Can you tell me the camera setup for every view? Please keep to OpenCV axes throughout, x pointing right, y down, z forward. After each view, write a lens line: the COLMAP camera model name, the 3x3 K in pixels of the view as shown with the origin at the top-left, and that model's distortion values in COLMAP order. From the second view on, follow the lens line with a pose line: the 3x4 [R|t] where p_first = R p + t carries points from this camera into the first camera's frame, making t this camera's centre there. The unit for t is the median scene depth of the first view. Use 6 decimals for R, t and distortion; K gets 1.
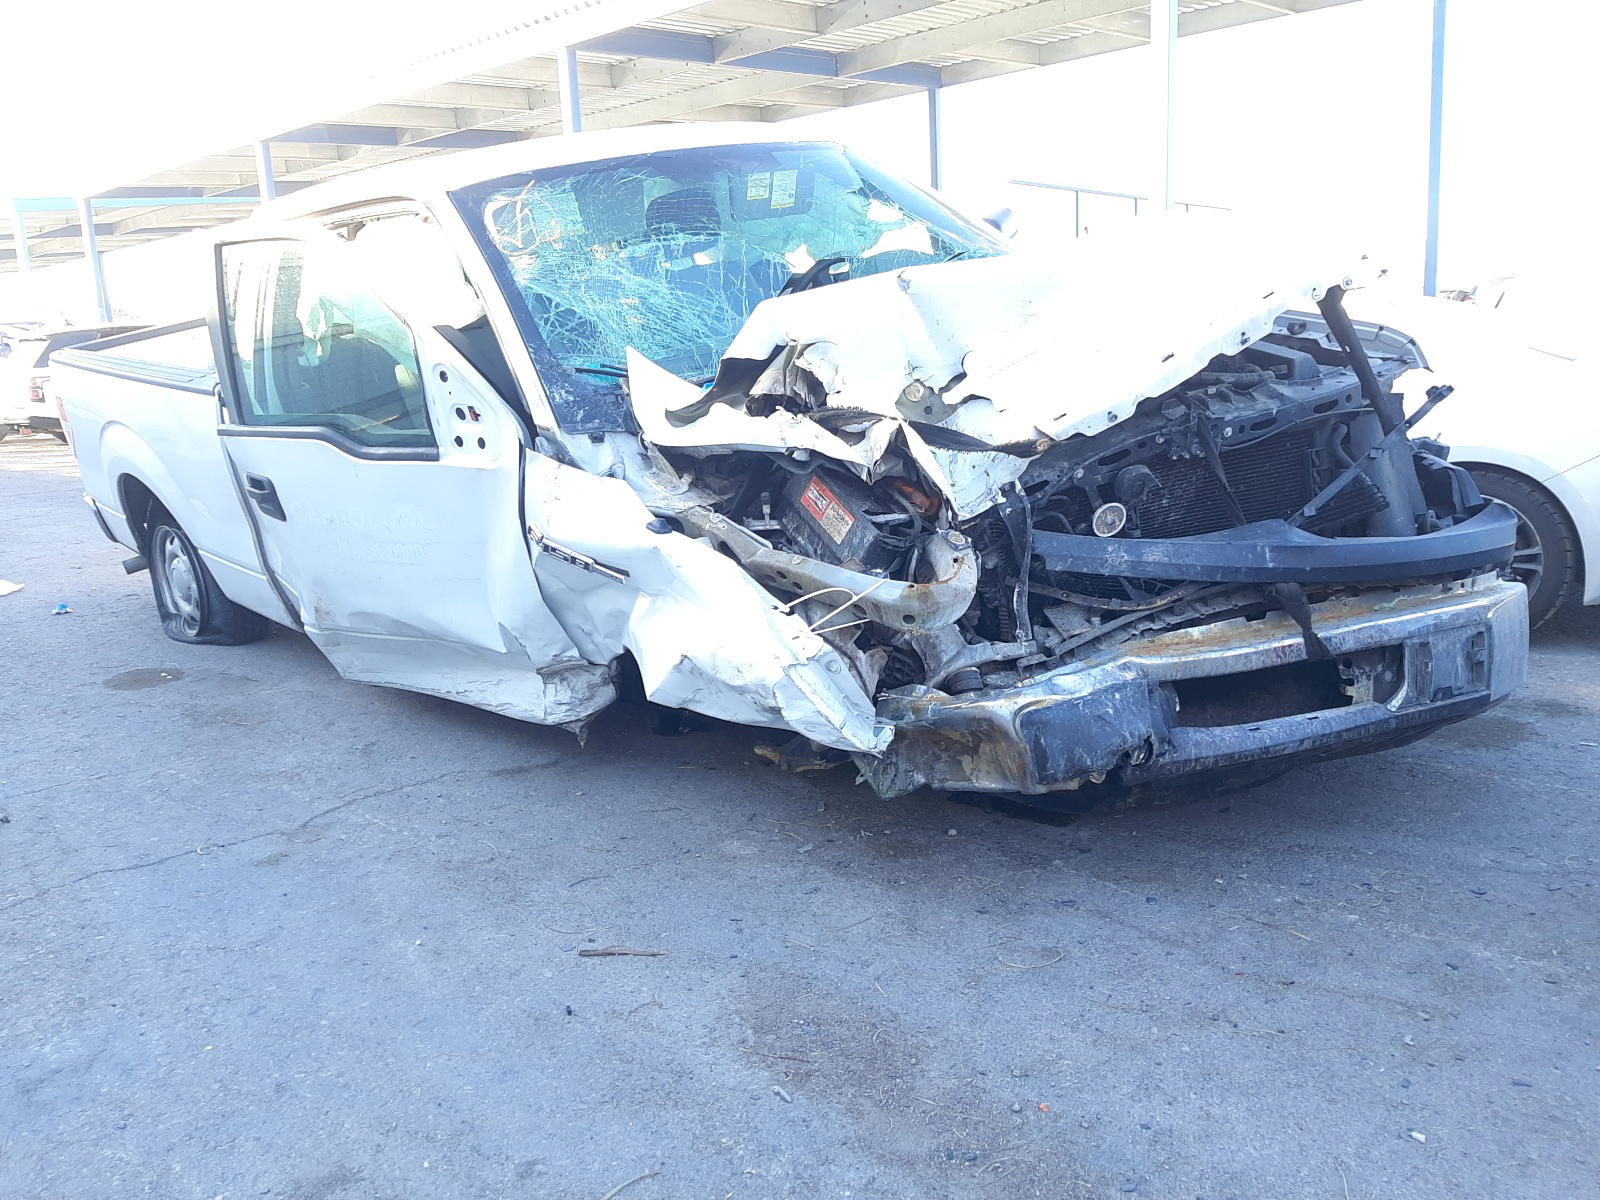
lens RADIAL K [[1214.5, 0, 861.0], [0, 1214.5, 673.5], [0, 0, 1]] dist [0.126209, -0.182908]
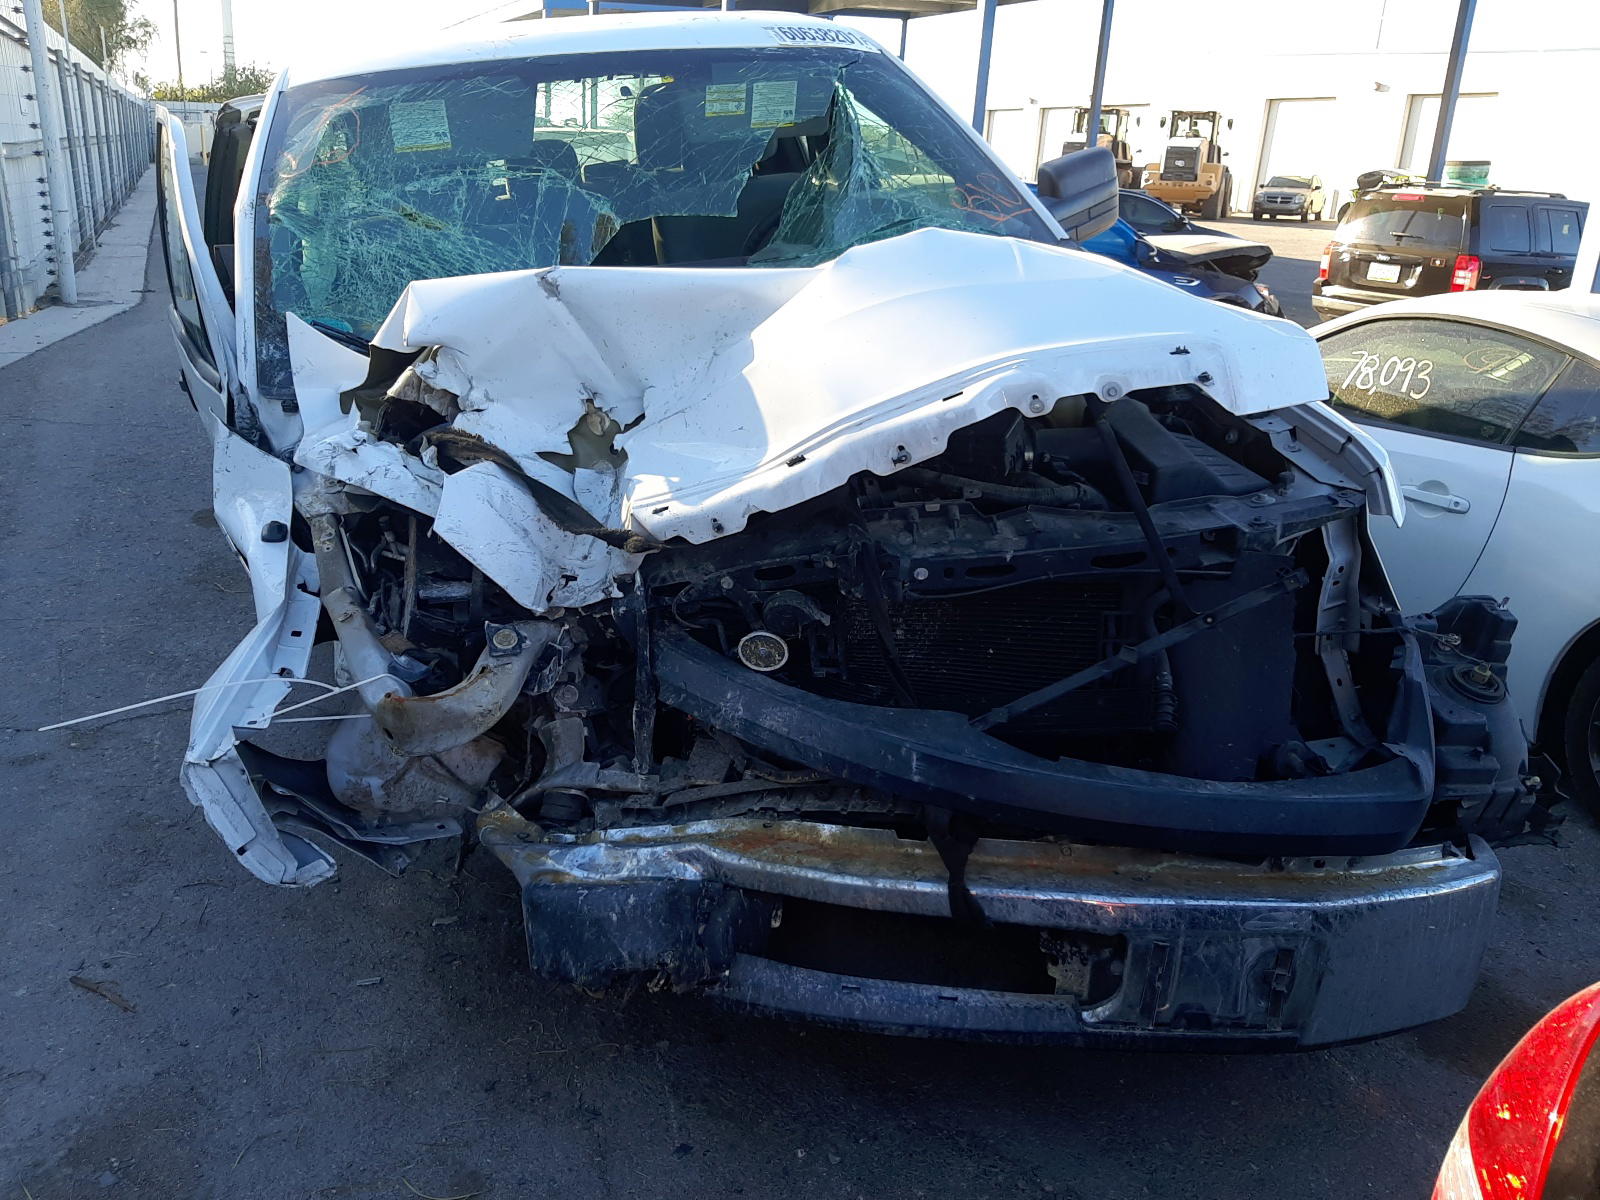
lens RADIAL K [[1214.5, 0, 861.0], [0, 1214.5, 673.5], [0, 0, 1]] dist [0.126209, -0.182908]
pose [[0.896672, 0.255885, -0.361250, 0.527370], [-0.211645, 0.964513, 0.157864, -0.241909], [0.388826, -0.065095, 0.919009, 0.352679]]
